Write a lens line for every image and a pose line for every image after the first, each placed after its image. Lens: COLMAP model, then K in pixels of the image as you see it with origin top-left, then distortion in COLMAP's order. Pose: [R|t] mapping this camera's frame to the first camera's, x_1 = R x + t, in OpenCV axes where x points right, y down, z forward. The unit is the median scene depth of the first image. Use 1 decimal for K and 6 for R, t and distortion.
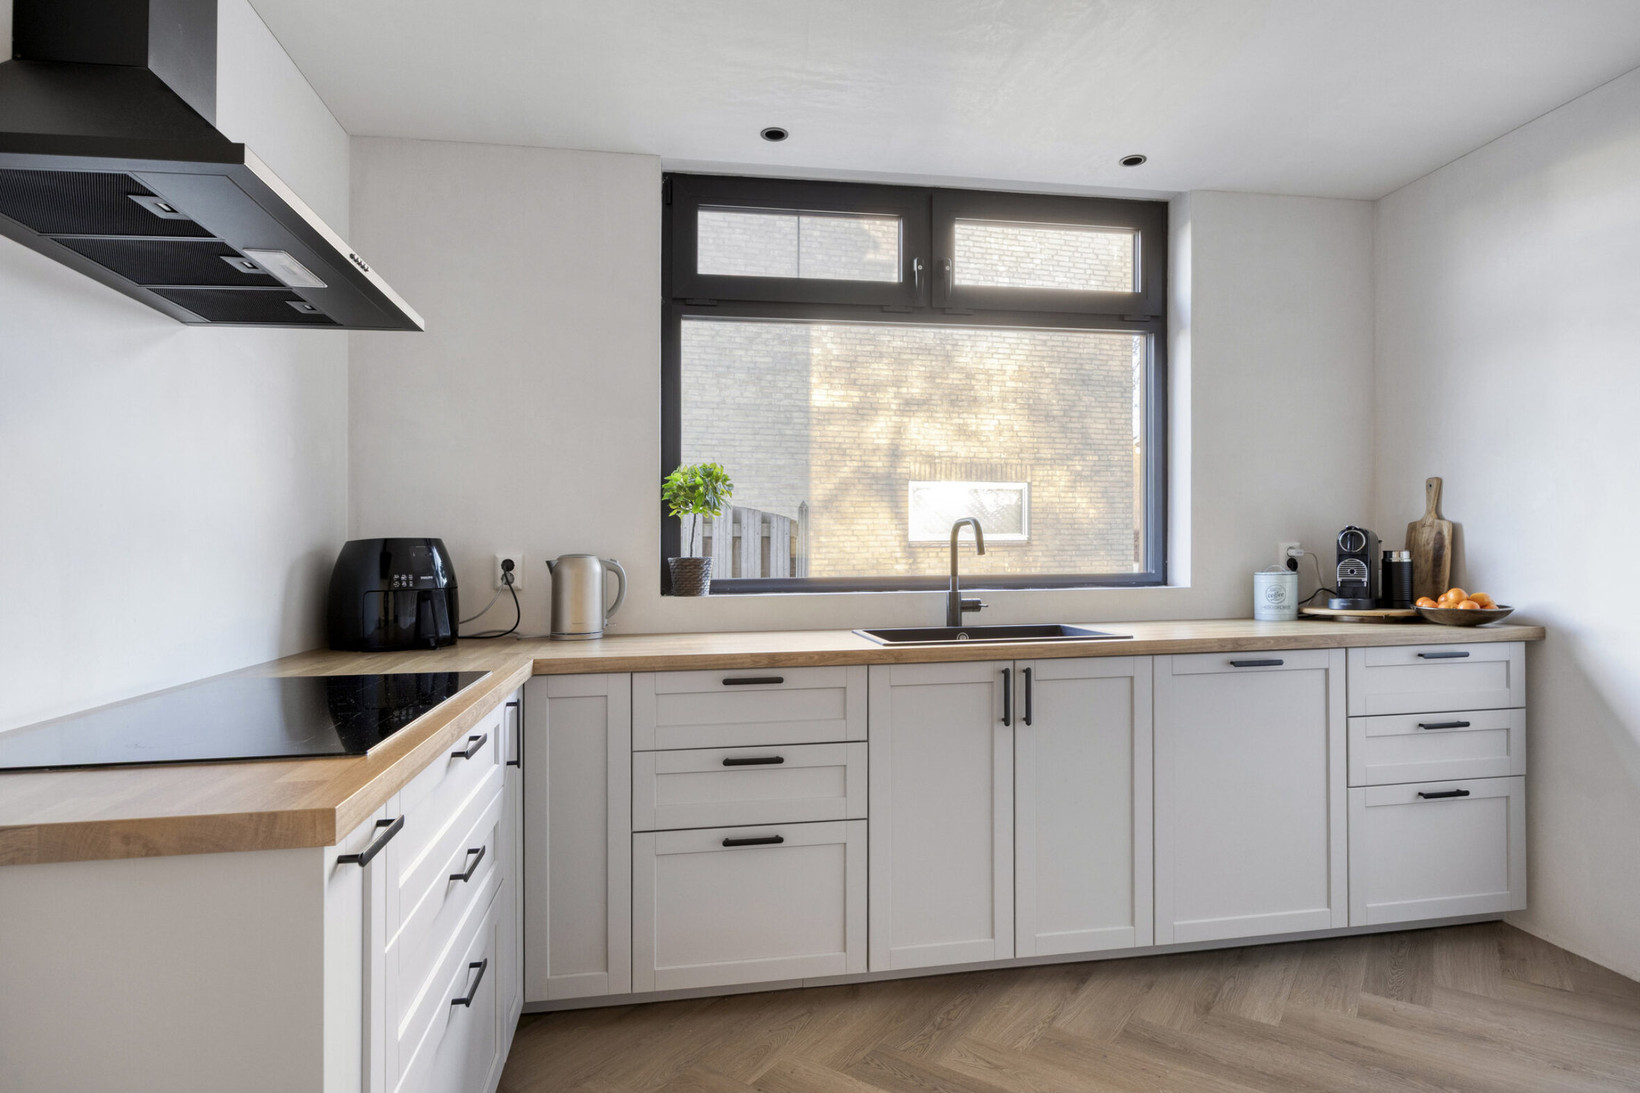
lens RADIAL K [[881.4, 0, 820.2], [0, 881.4, 559.1], [0, 0, 1]] dist [-0.001262, 0.000067]
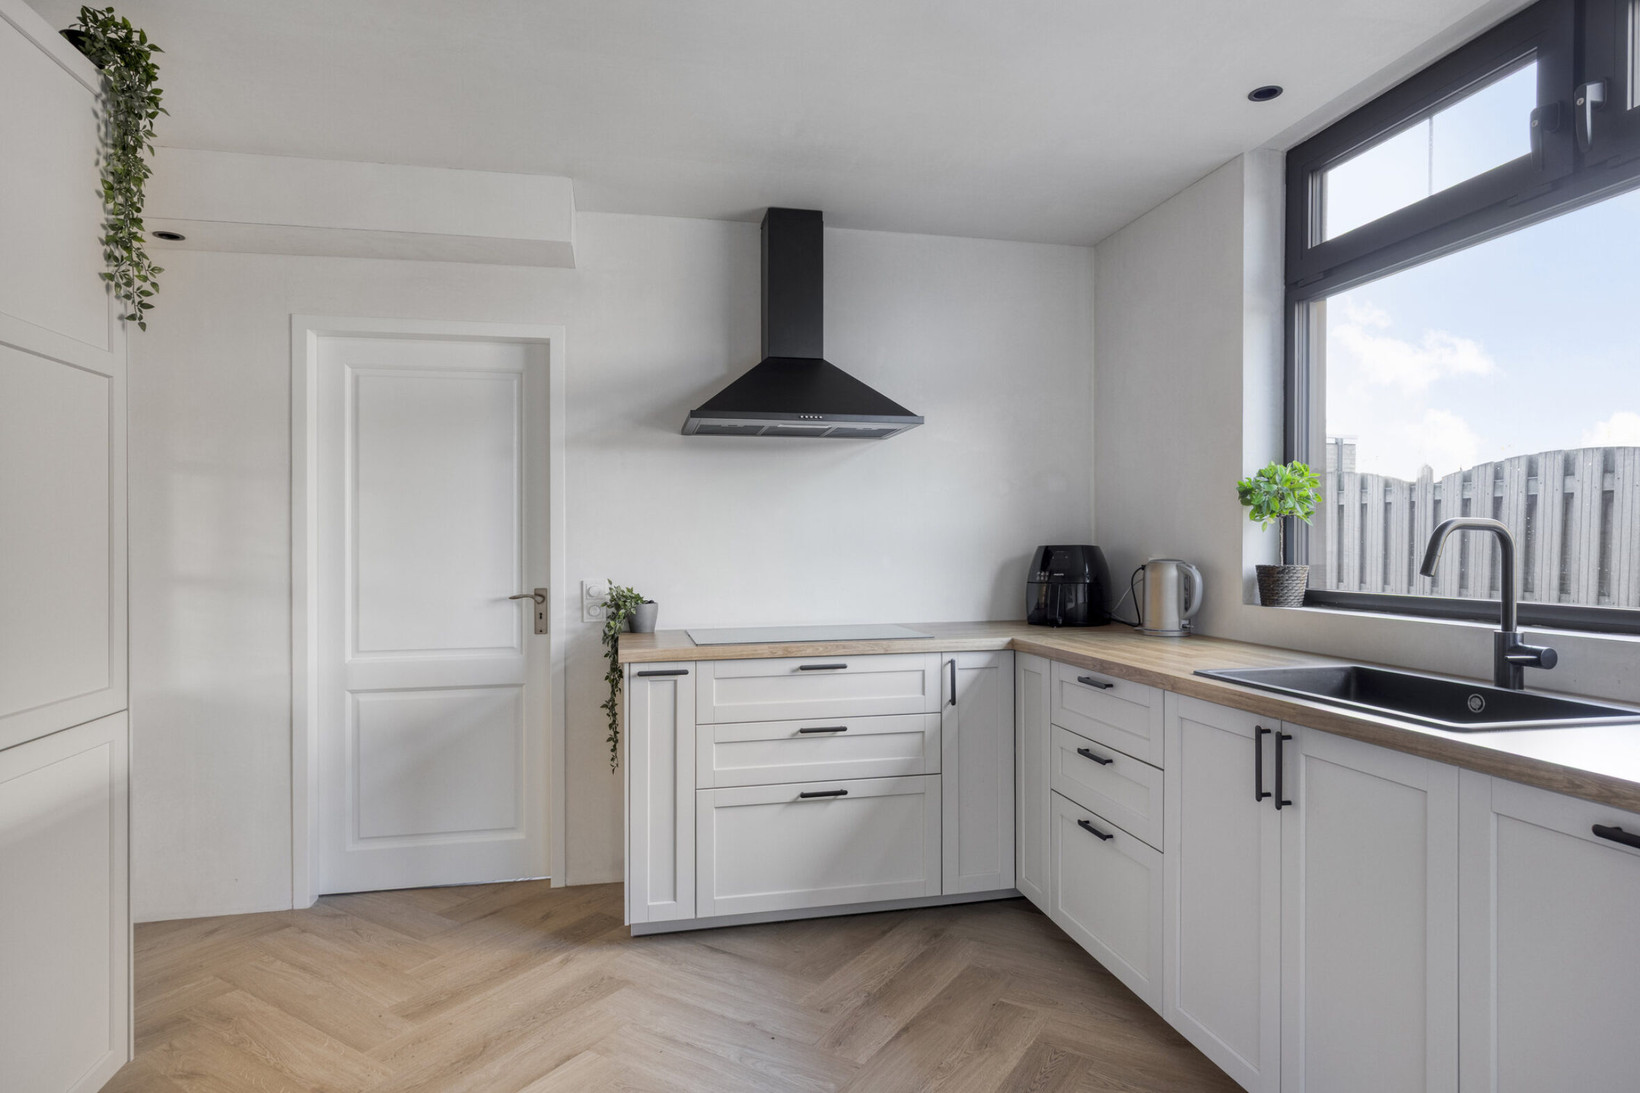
lens RADIAL K [[948.2, 0, 823.2], [0, 948.2, 543.1], [0, 0, 1]] dist [0.005064, 0.000708]
pose [[0.034178, 0.009159, -0.999374, 0.895910], [0.001391, 0.999957, 0.009212, -0.036936], [0.999415, -0.001705, 0.034164, 0.521639]]
